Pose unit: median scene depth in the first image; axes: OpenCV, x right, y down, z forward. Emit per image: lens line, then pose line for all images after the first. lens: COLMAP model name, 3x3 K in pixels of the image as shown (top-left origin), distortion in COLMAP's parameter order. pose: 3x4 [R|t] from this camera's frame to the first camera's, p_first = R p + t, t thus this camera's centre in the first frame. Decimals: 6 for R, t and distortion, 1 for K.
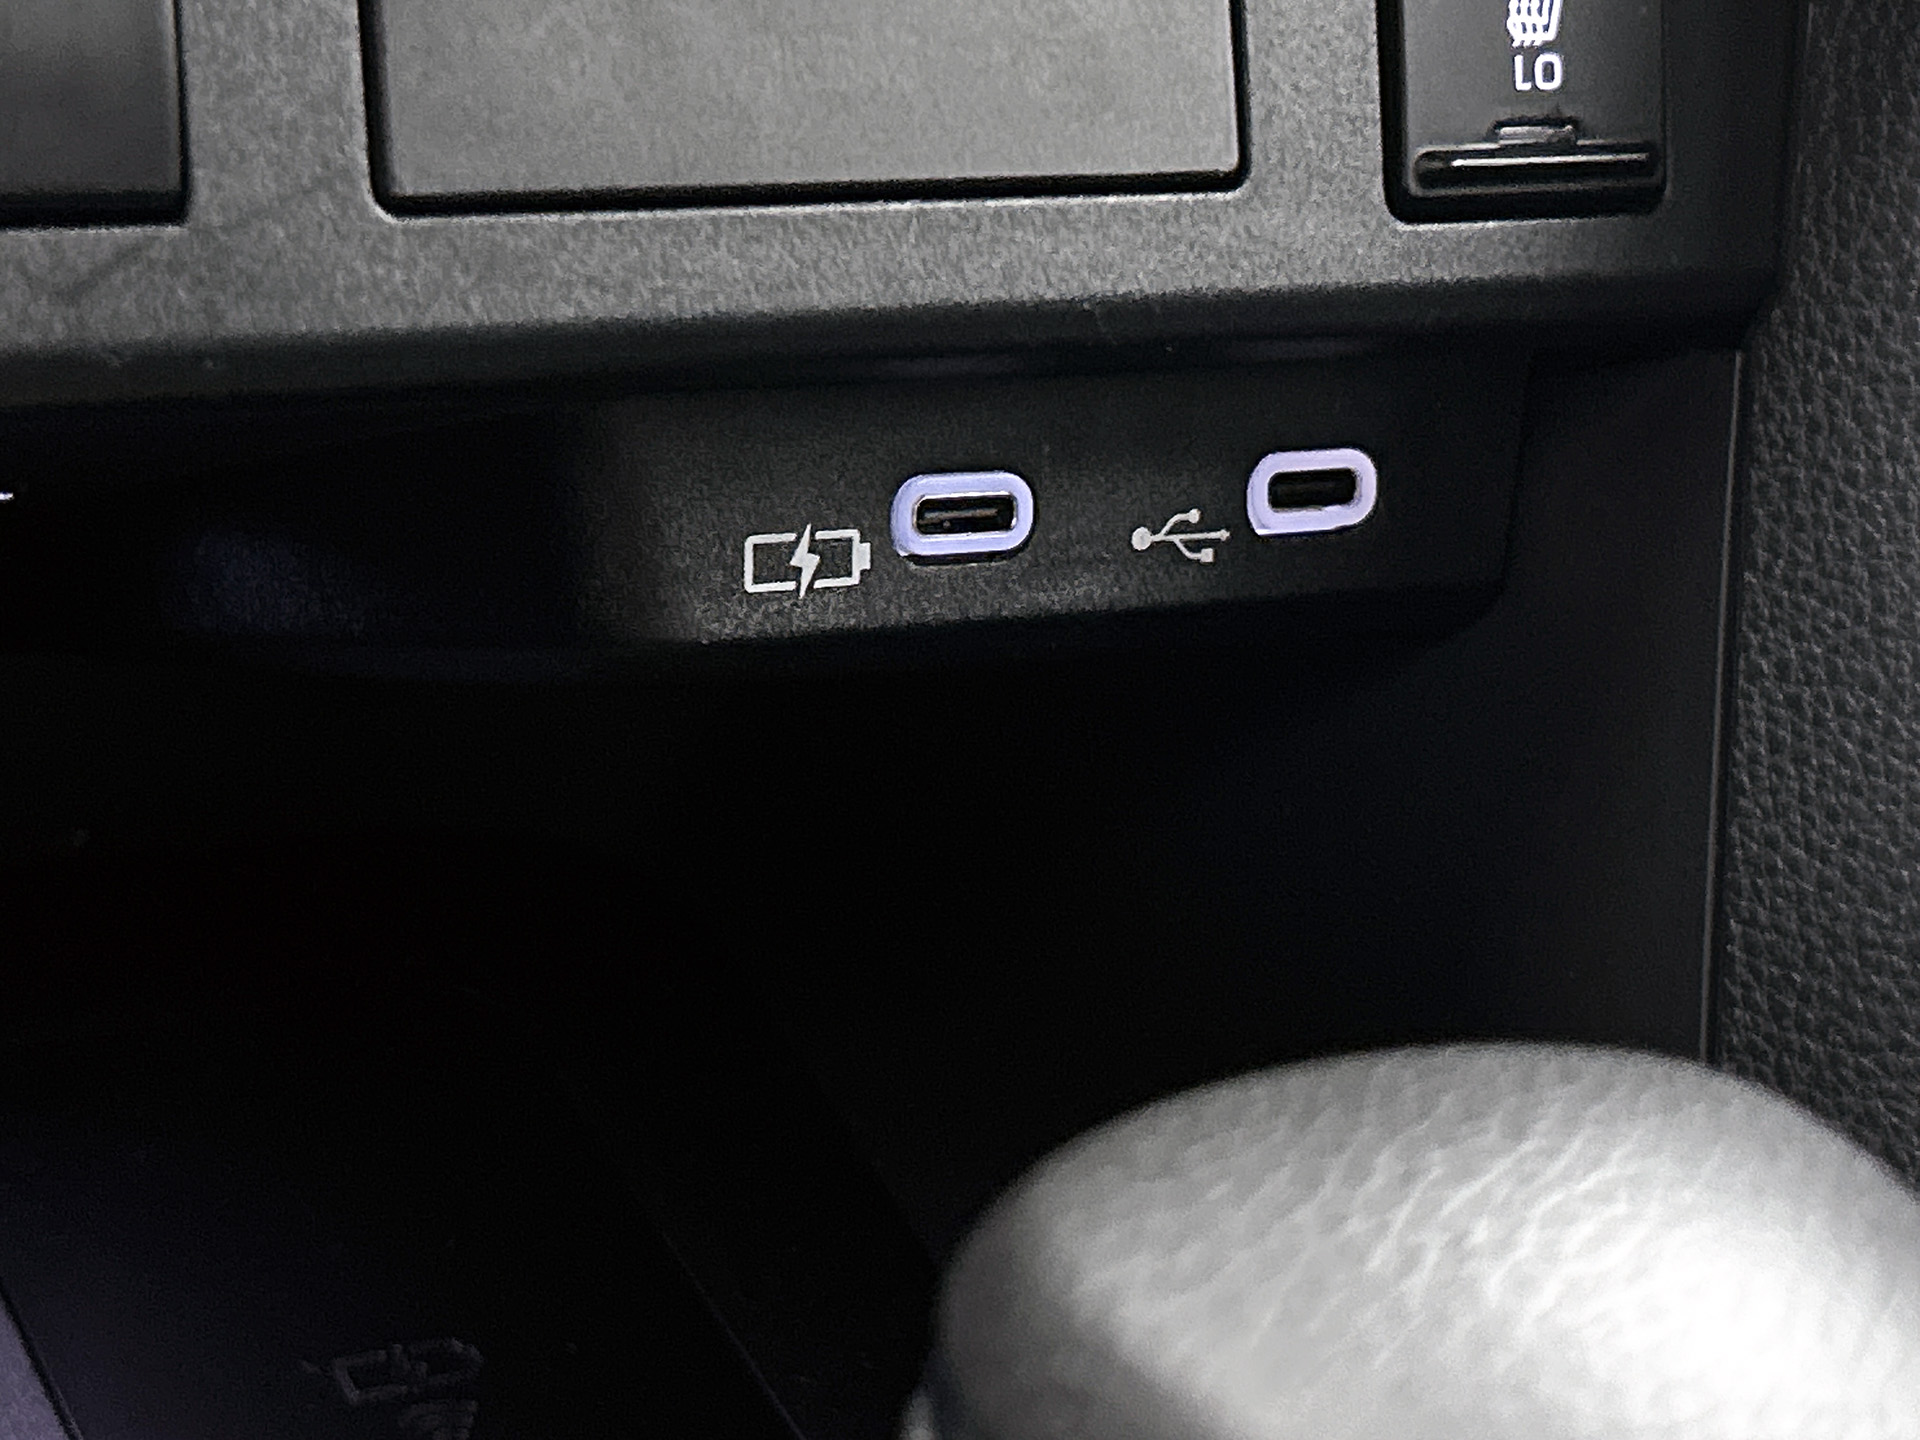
lens RADIAL K [[3872.6, 0, 965.4], [0, 3872.6, 717.5], [0, 0, 1]] dist [-0.119894, 0.000000]
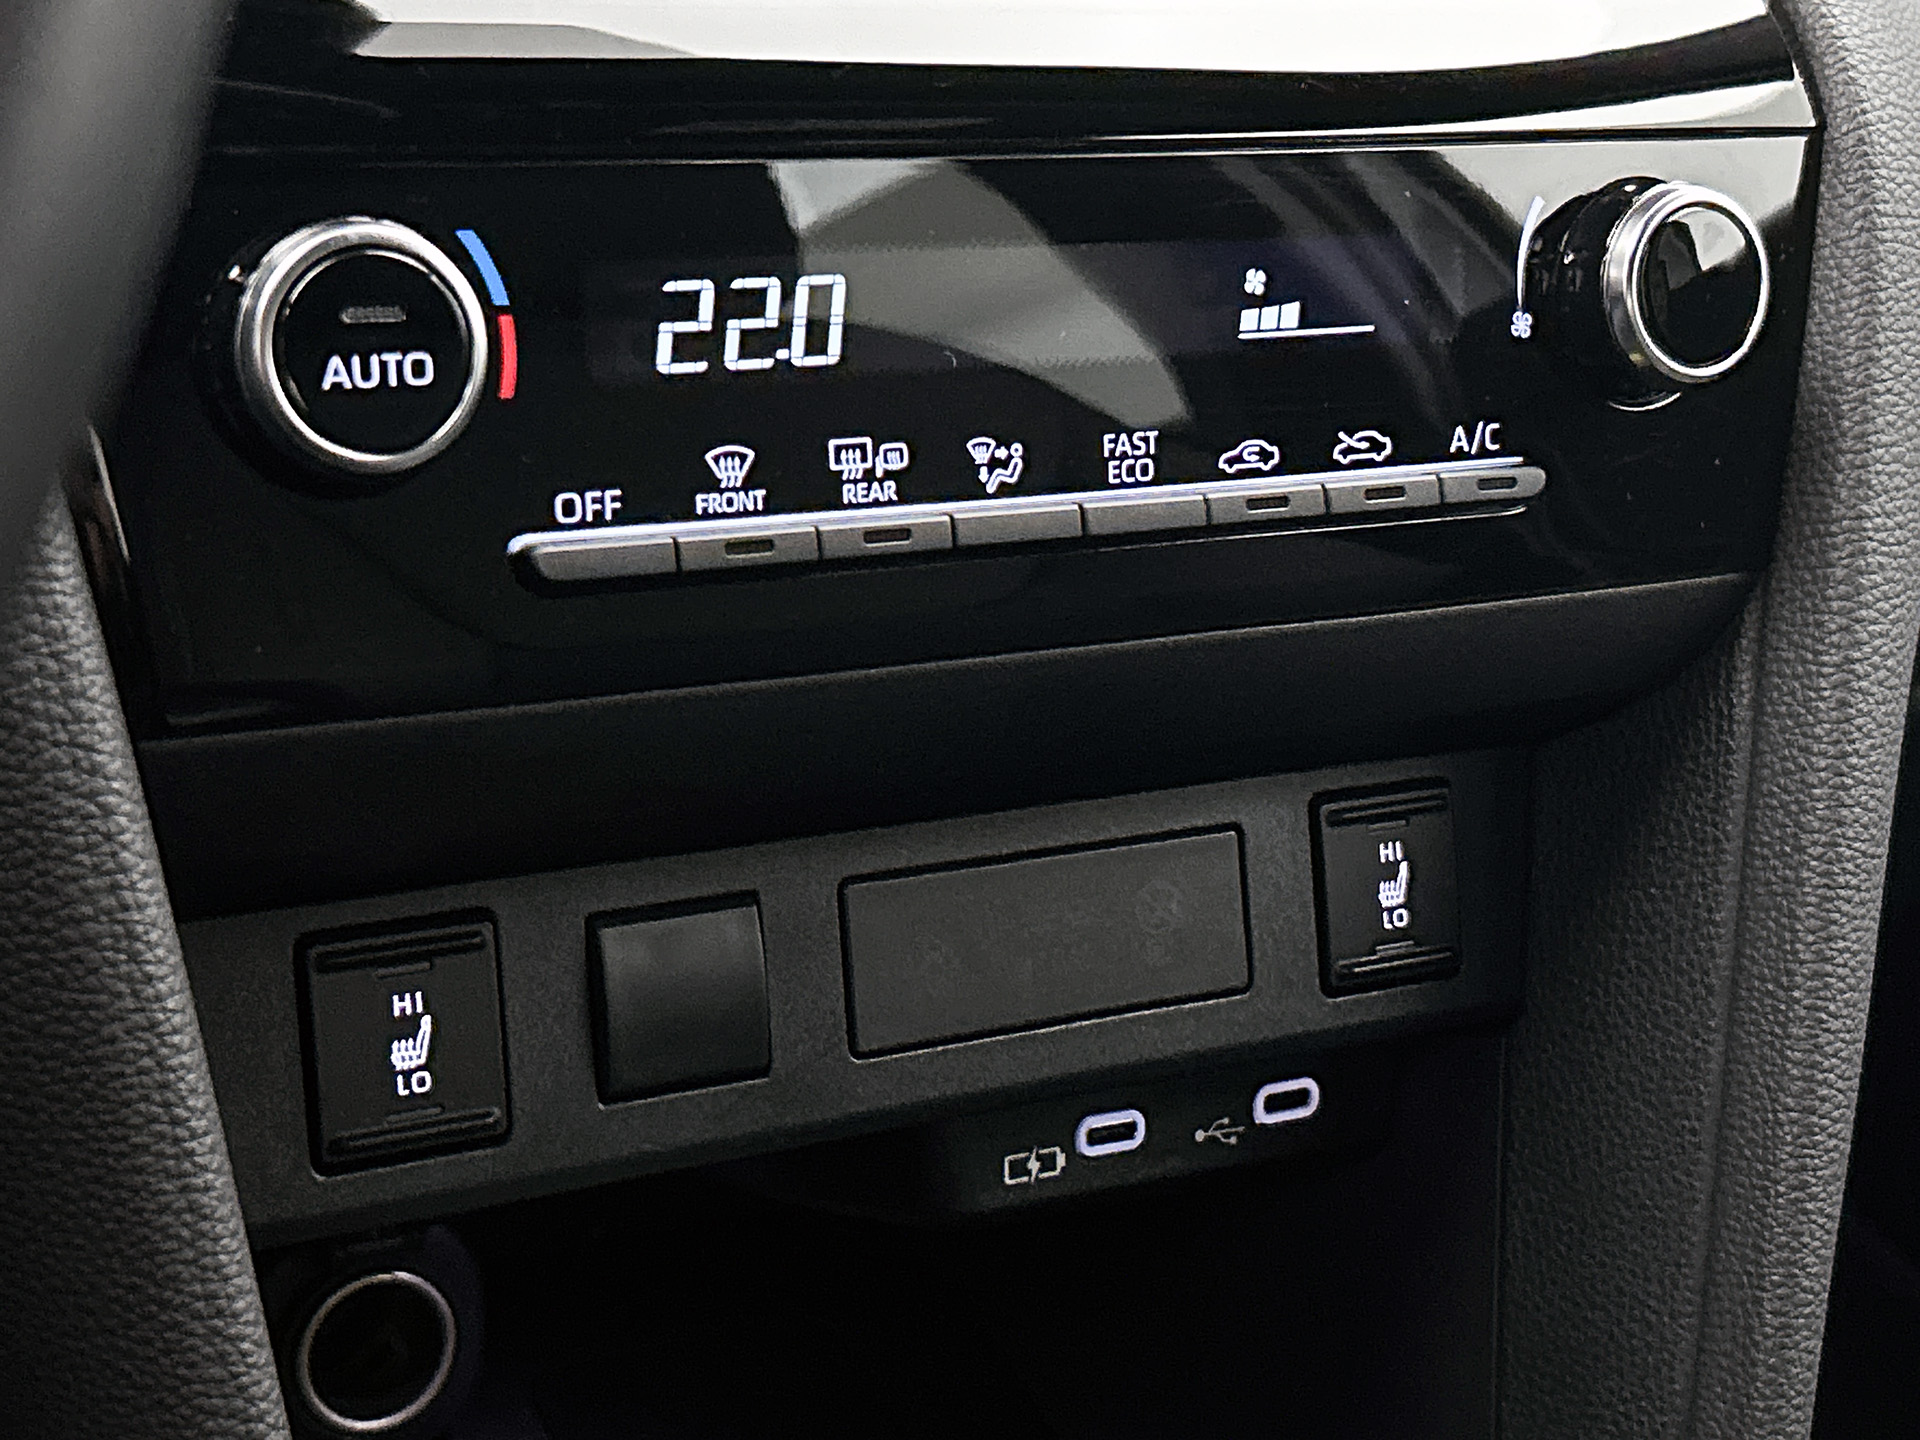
lens RADIAL K [[3319.0, 0, 951.2], [0, 3319.0, 724.5], [0, 0, 1]] dist [-0.029153, 0.000000]
pose [[0.999658, -0.024976, -0.007763, -0.065089], [0.024768, 0.999362, -0.025716, -0.225003], [0.008400, 0.025515, 0.999639, -0.715460]]
